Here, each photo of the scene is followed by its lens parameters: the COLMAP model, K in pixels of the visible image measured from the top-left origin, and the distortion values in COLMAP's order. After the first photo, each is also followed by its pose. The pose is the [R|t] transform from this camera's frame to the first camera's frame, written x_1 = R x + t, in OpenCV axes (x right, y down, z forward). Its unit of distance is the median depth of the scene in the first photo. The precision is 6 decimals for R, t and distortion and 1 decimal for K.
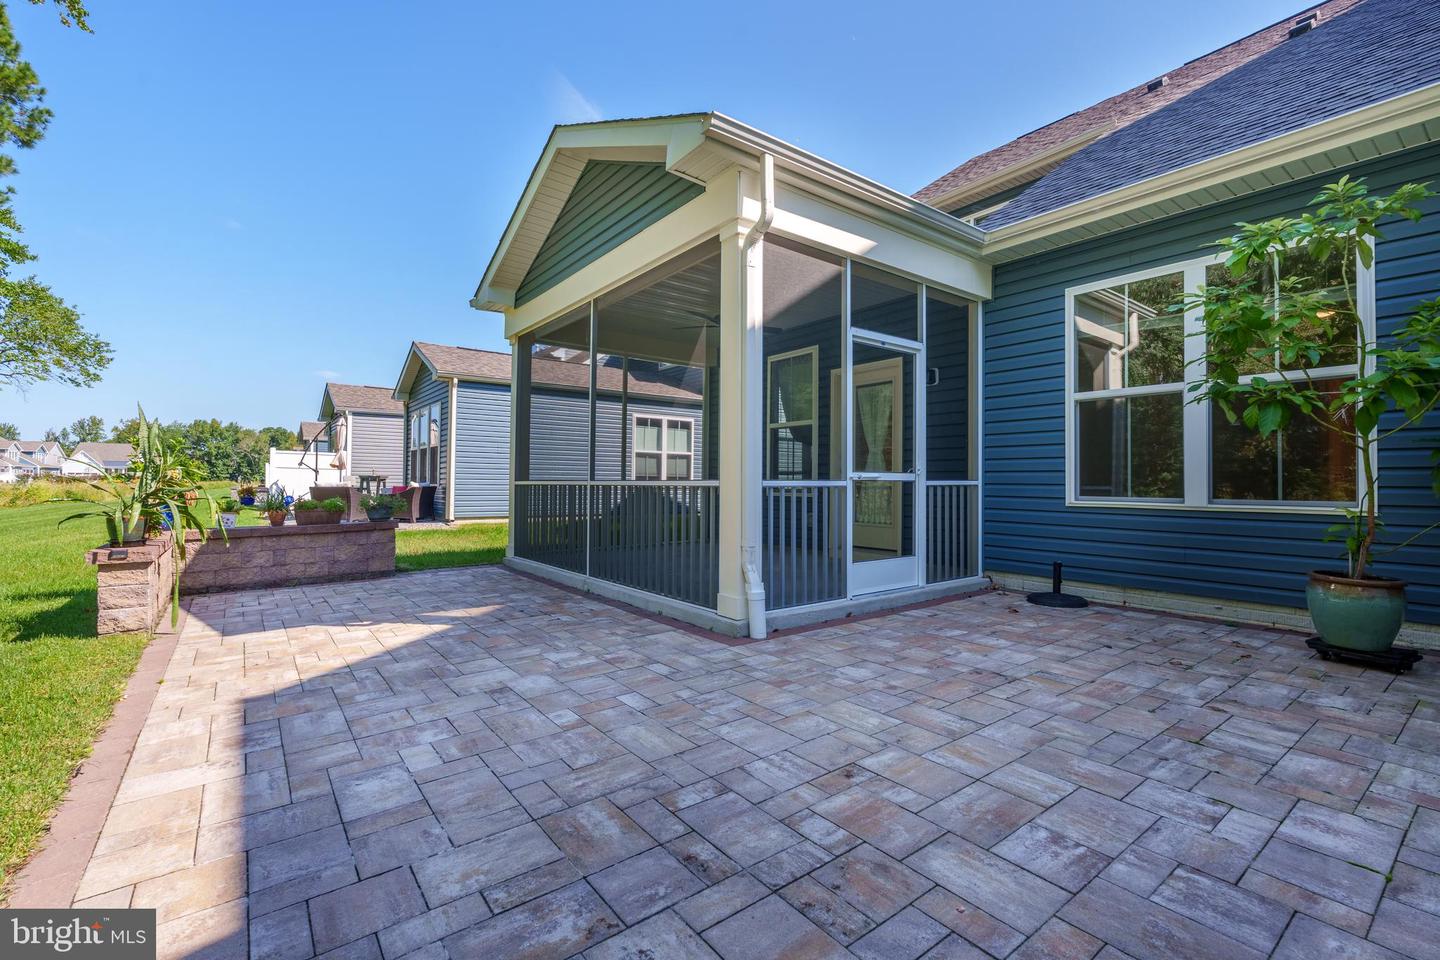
lens RADIAL K [[626.3, 0, 721.9], [0, 626.3, 477.6], [0, 0, 1]] dist [0.000340, -0.000080]
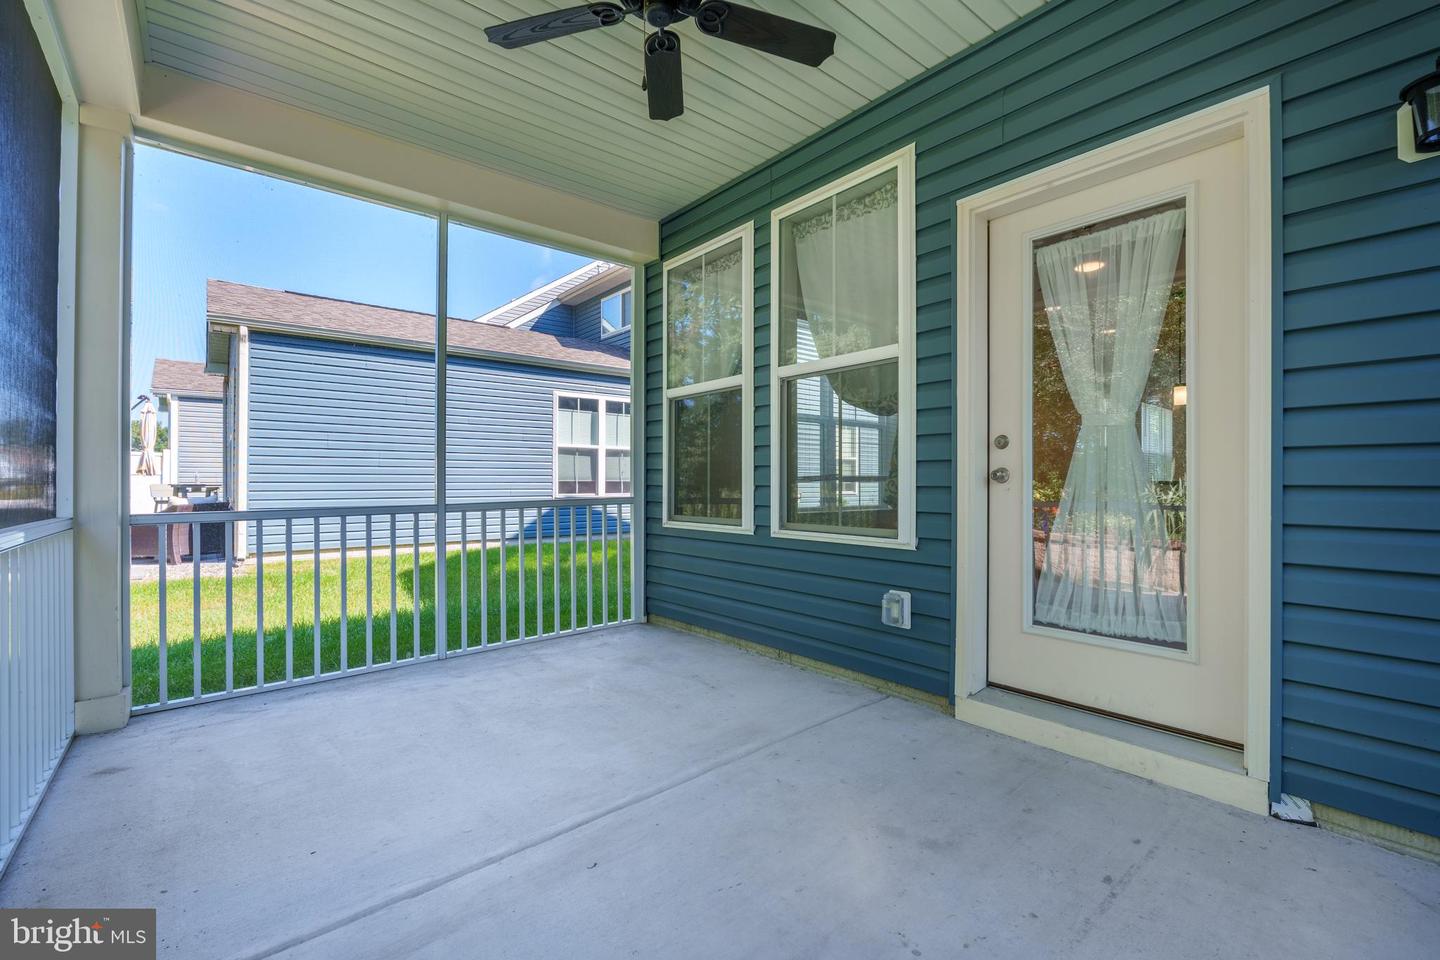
lens RADIAL K [[626.3, 0, 715.9], [0, 626.3, 481.4], [0, 0, 1]] dist [0.000340, -0.000080]
pose [[0.999458, -0.008303, 0.031843, 0.011230], [0.008094, 0.999945, 0.006703, -0.006804], [-0.031897, -0.006442, 0.999470, 0.310395]]
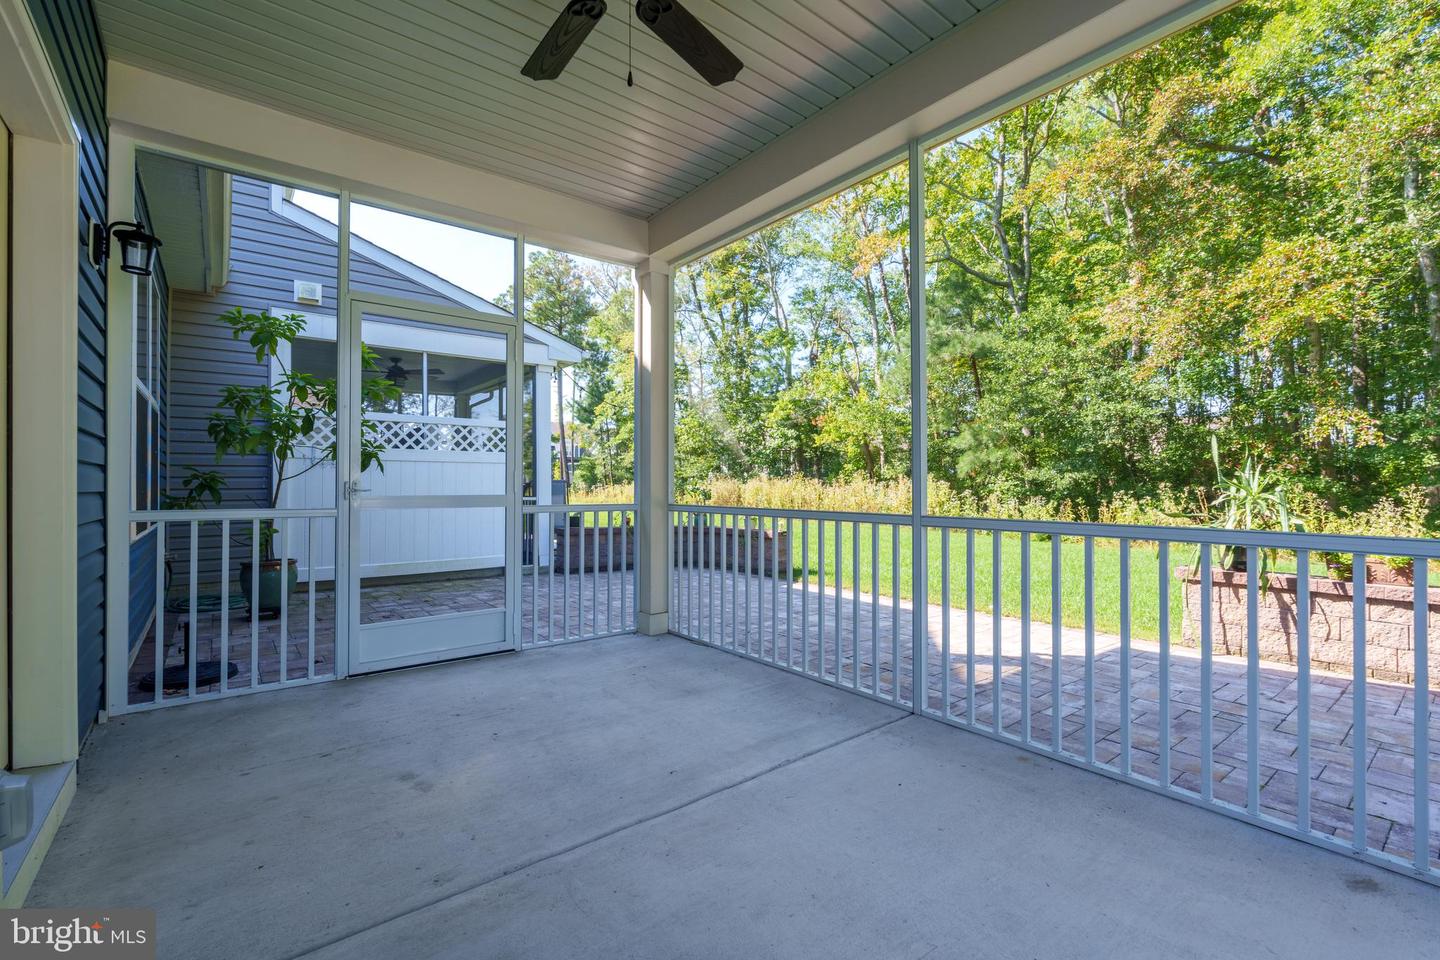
lens RADIAL K [[626.3, 0, 722.6], [0, 626.3, 483.3], [0, 0, 1]] dist [0.000340, -0.000080]
pose [[-0.999738, -0.004858, -0.022364, -0.097808], [-0.004616, 0.999931, -0.010843, -0.002487], [0.022415, -0.010737, -0.999691, 1.371260]]
